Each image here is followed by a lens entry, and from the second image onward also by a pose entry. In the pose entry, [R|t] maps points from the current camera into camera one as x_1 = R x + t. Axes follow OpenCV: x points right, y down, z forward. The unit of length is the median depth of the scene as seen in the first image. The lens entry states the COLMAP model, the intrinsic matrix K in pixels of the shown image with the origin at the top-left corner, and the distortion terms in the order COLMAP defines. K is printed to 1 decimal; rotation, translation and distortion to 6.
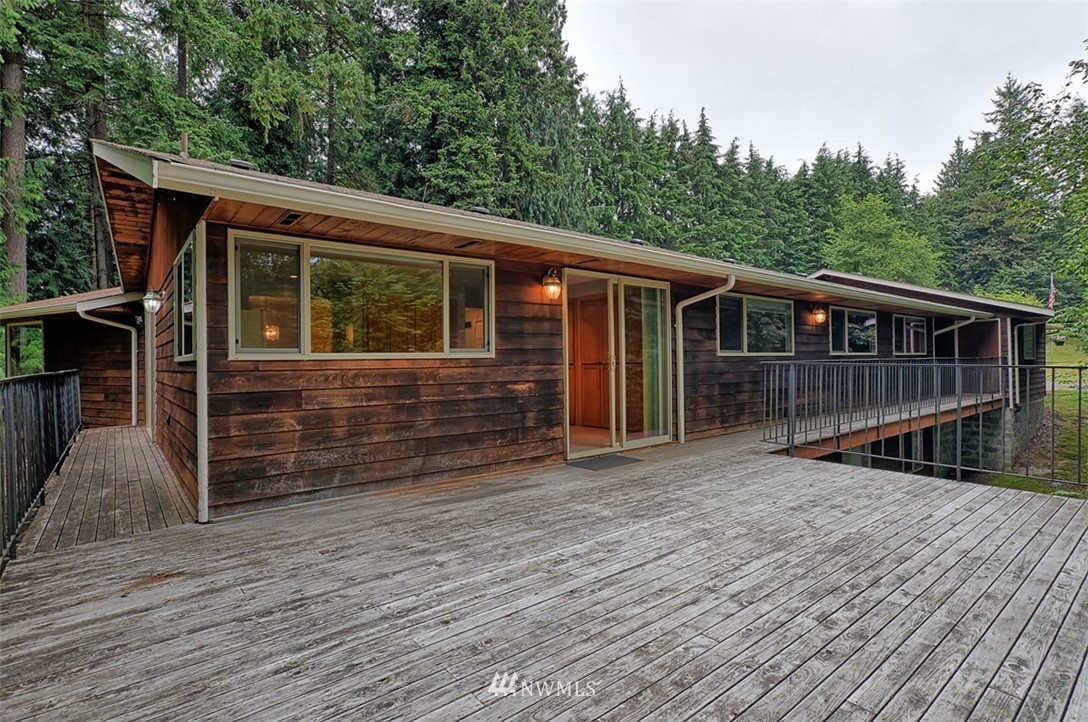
lens RADIAL K [[530.0, 0, 543.6], [0, 530.0, 362.9], [0, 0, 1]] dist [-0.009359, 0.004257]
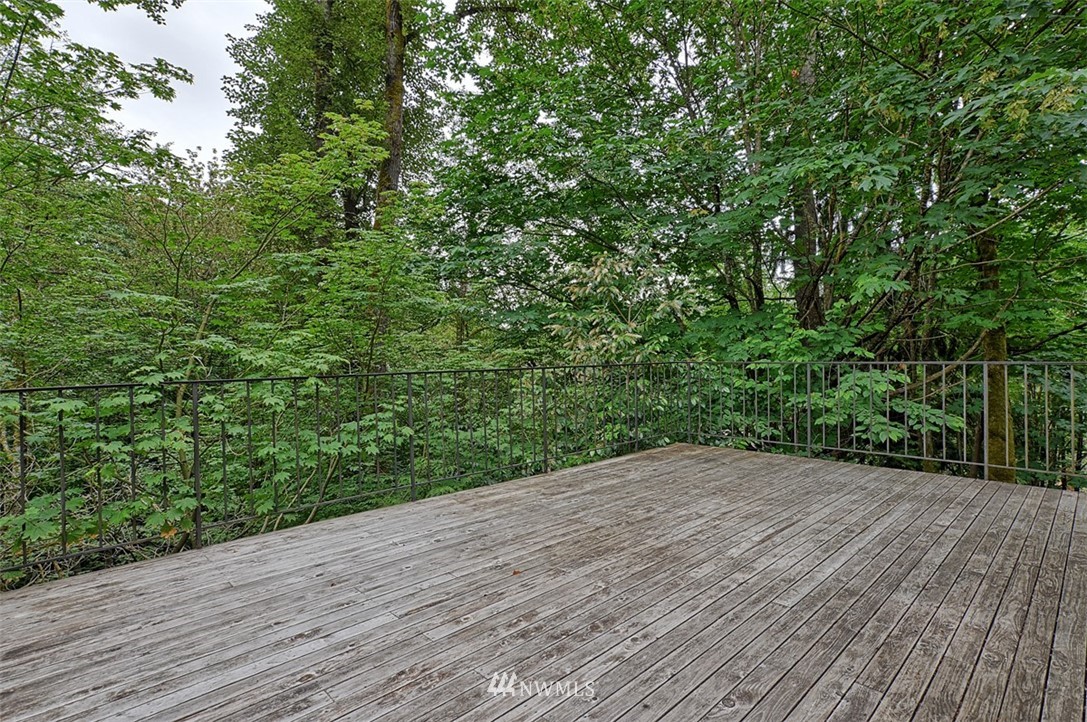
lens RADIAL K [[529.5, 0, 543.9], [0, 529.5, 362.6], [0, 0, 1]] dist [-0.009359, 0.004257]
pose [[-0.996723, 0.025810, -0.076665, 0.764129], [0.025368, 0.999655, 0.006743, -0.016973], [0.076813, 0.004776, -0.997034, 2.068596]]
